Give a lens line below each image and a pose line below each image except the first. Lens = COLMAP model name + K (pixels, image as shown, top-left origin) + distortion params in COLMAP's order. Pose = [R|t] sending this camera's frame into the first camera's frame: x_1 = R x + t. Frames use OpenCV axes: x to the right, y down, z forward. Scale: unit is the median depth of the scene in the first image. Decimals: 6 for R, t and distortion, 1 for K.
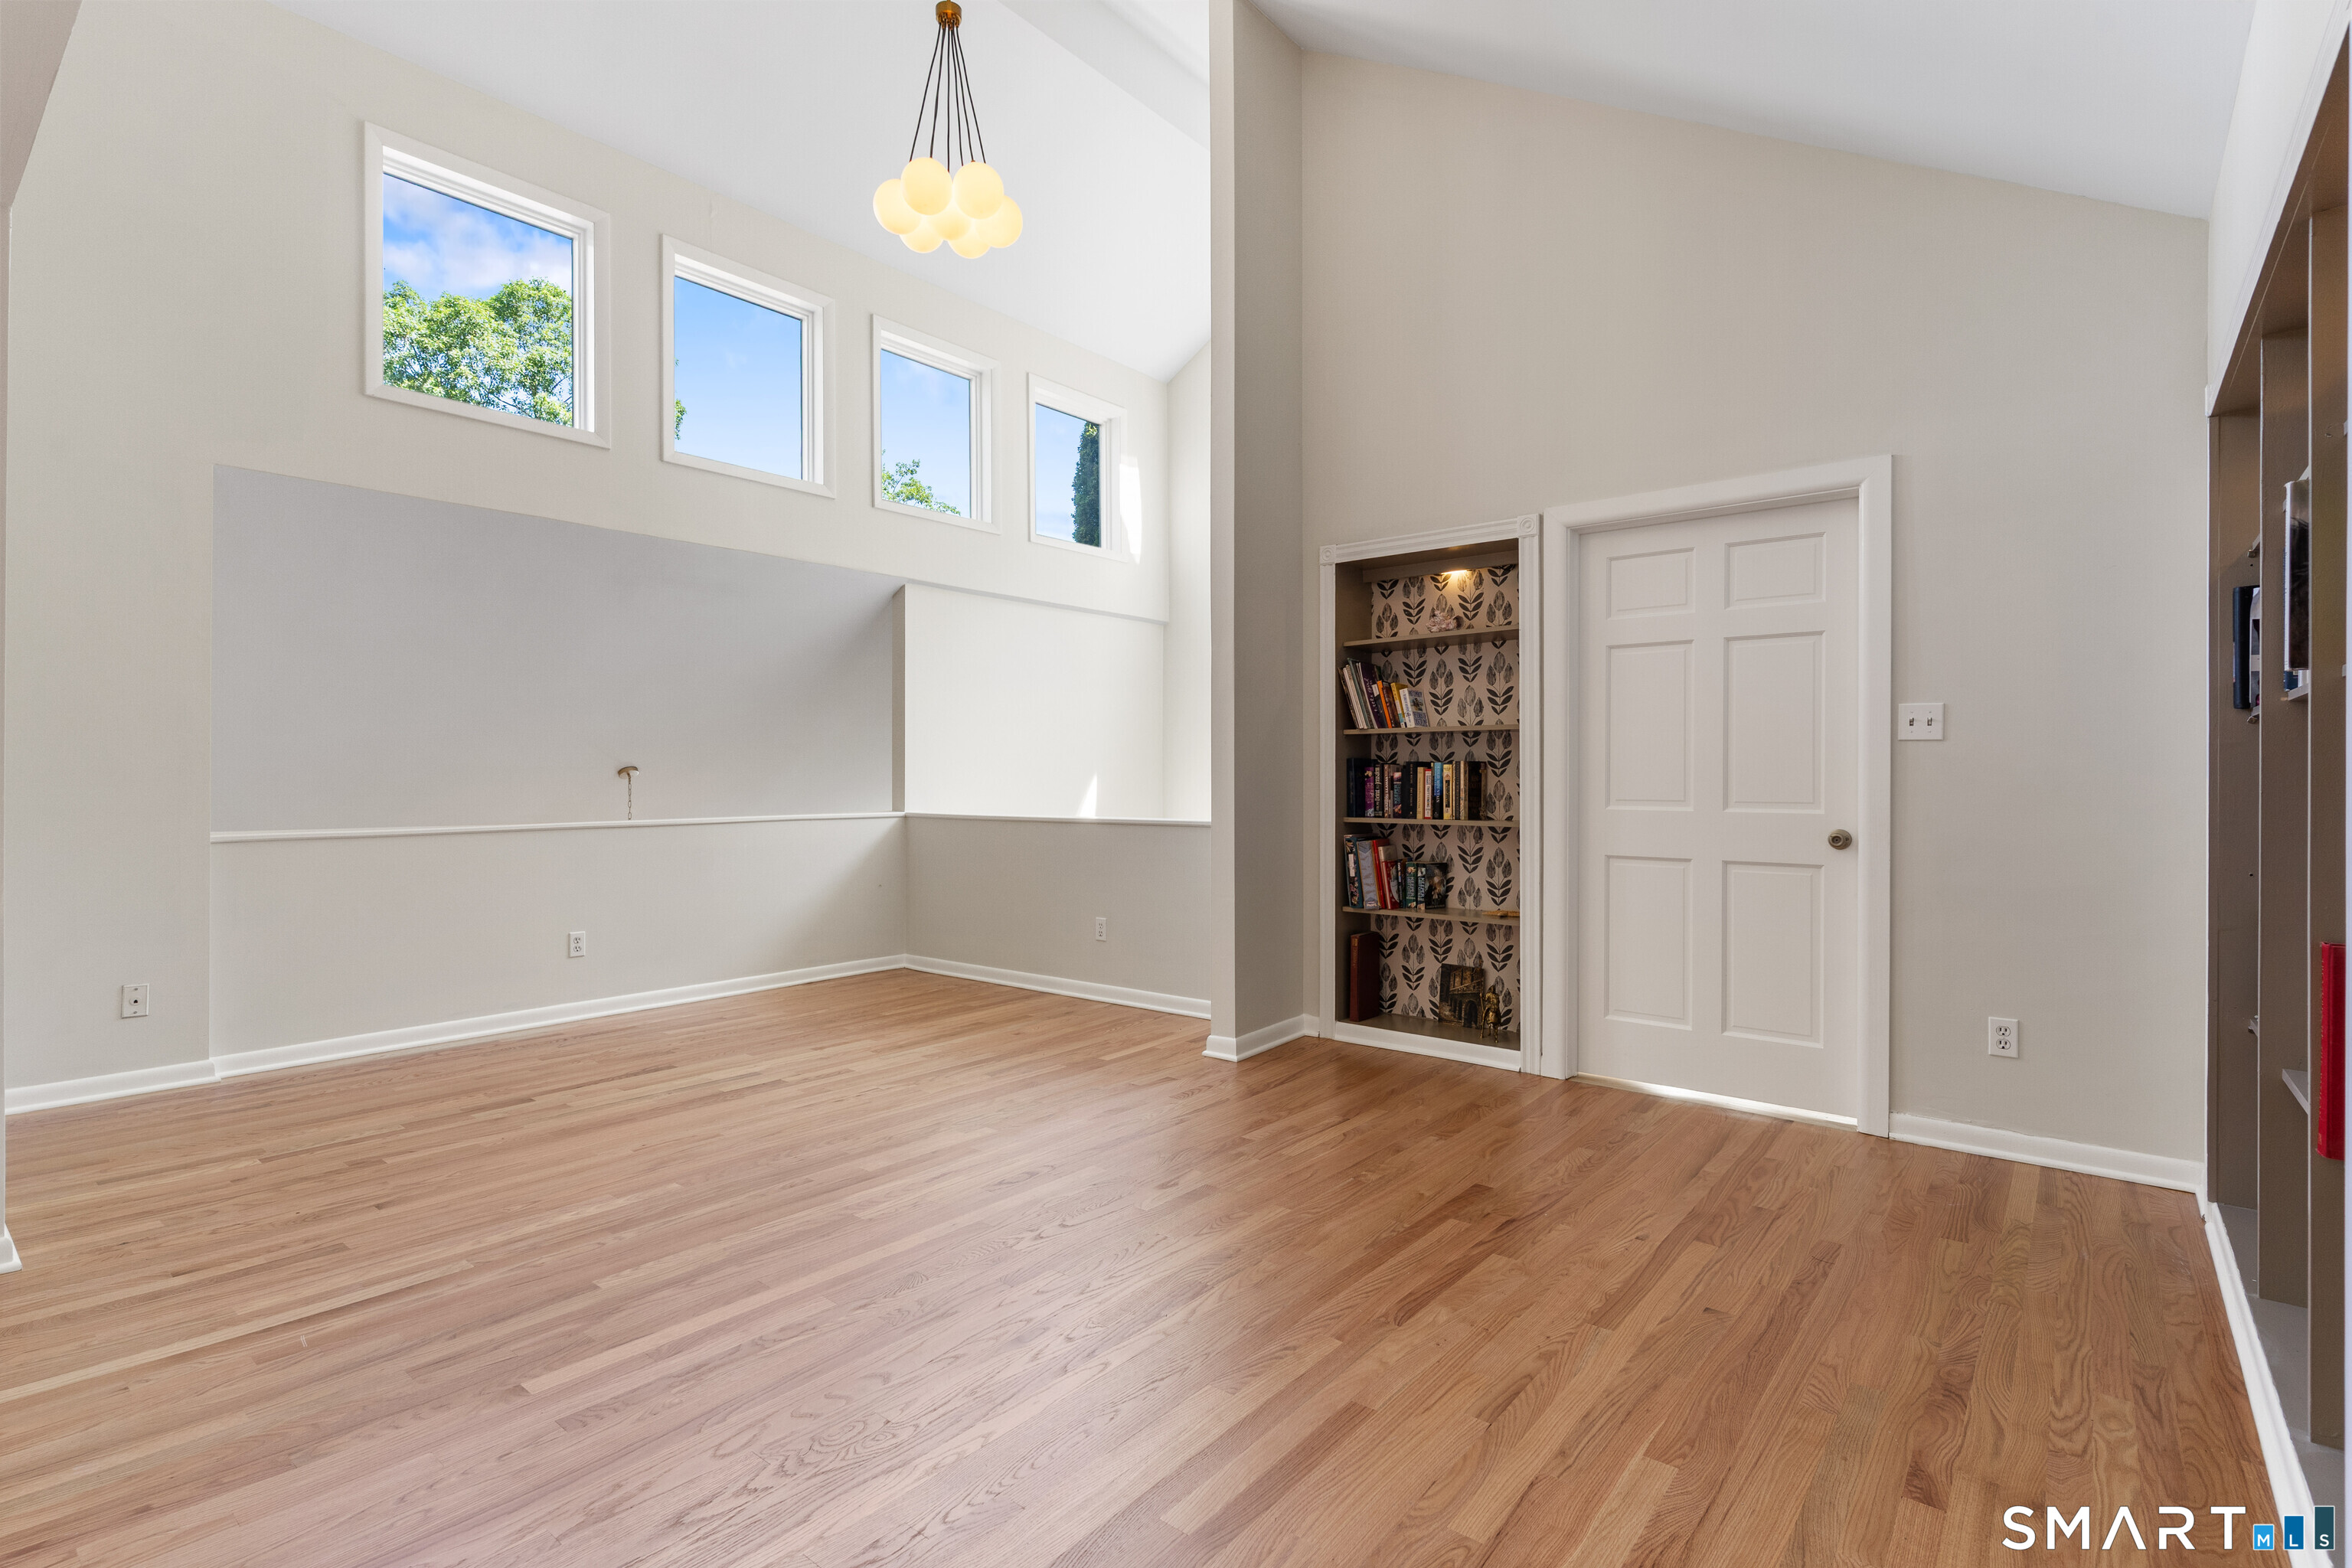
lens RADIAL K [[1130.4, 0, 1170.8], [0, 1130.4, 783.2], [0, 0, 1]] dist [-0.000754, -0.000076]
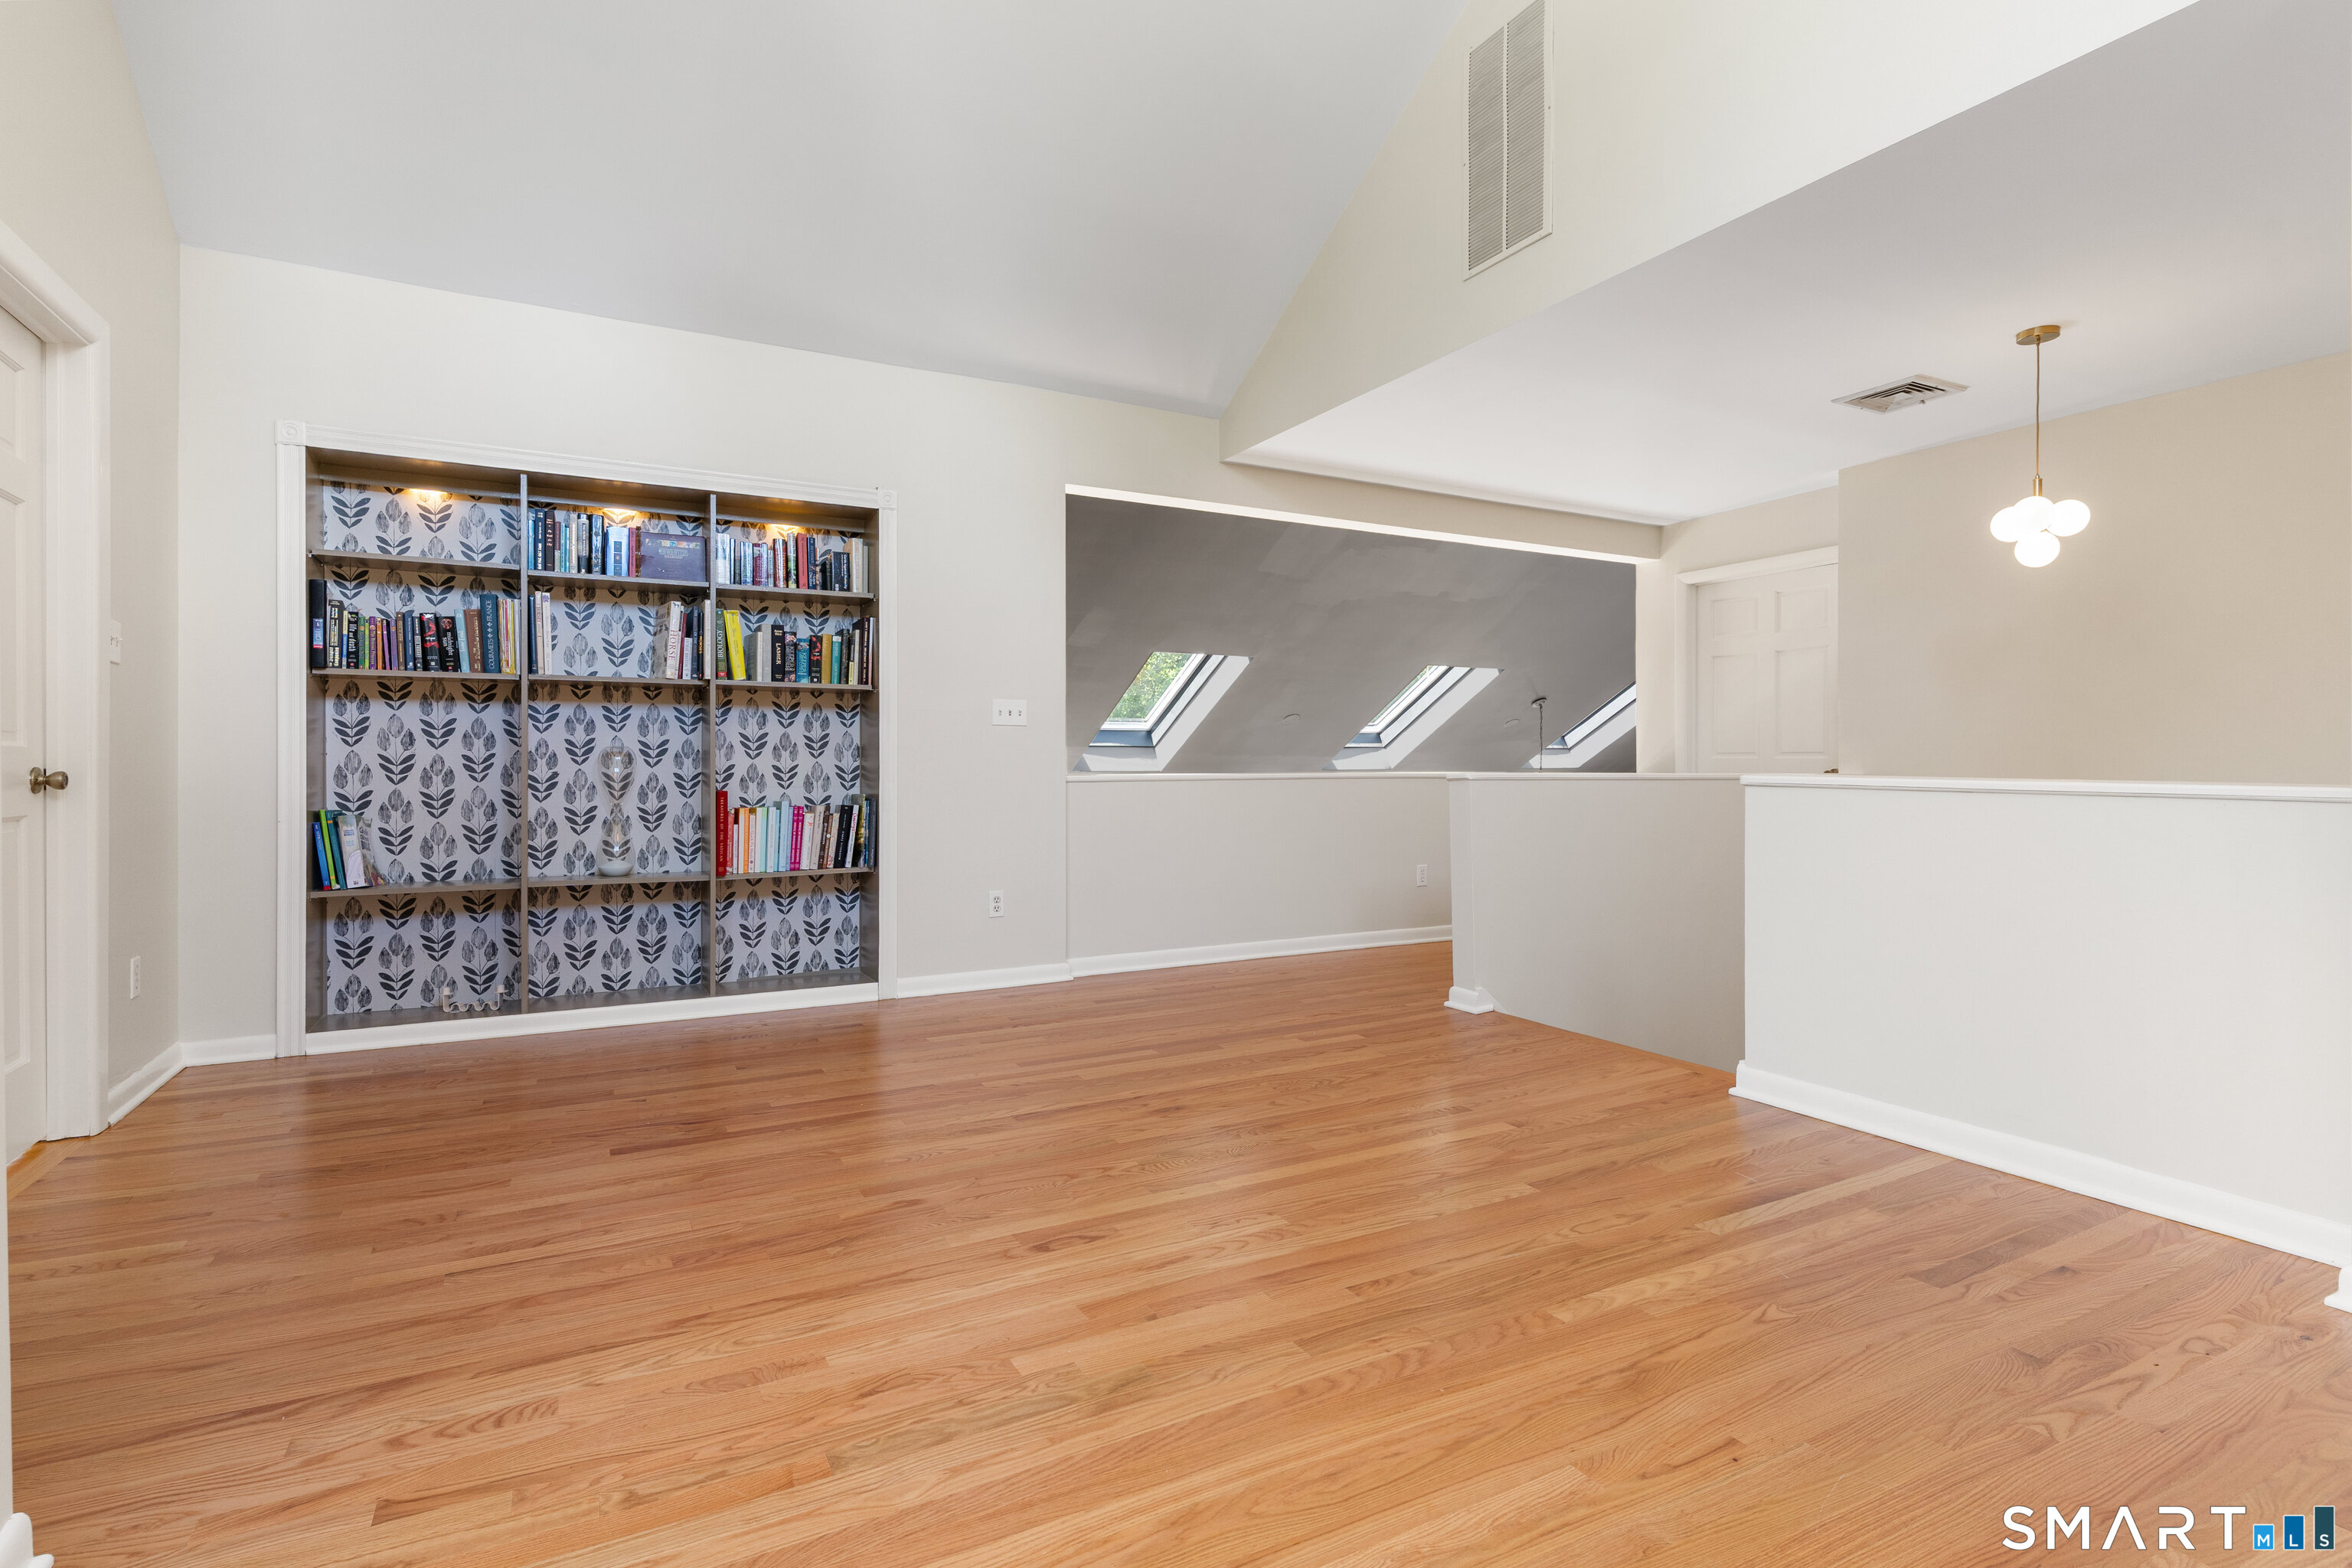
lens RADIAL K [[1130.4, 0, 1174.0], [0, 1130.4, 775.7], [0, 0, 1]] dist [-0.000754, -0.000076]
pose [[-0.926597, -0.001487, 0.376054, -0.584359], [0.002642, 0.999942, 0.010463, 0.057867], [-0.376047, 0.010688, -0.926539, 2.044958]]
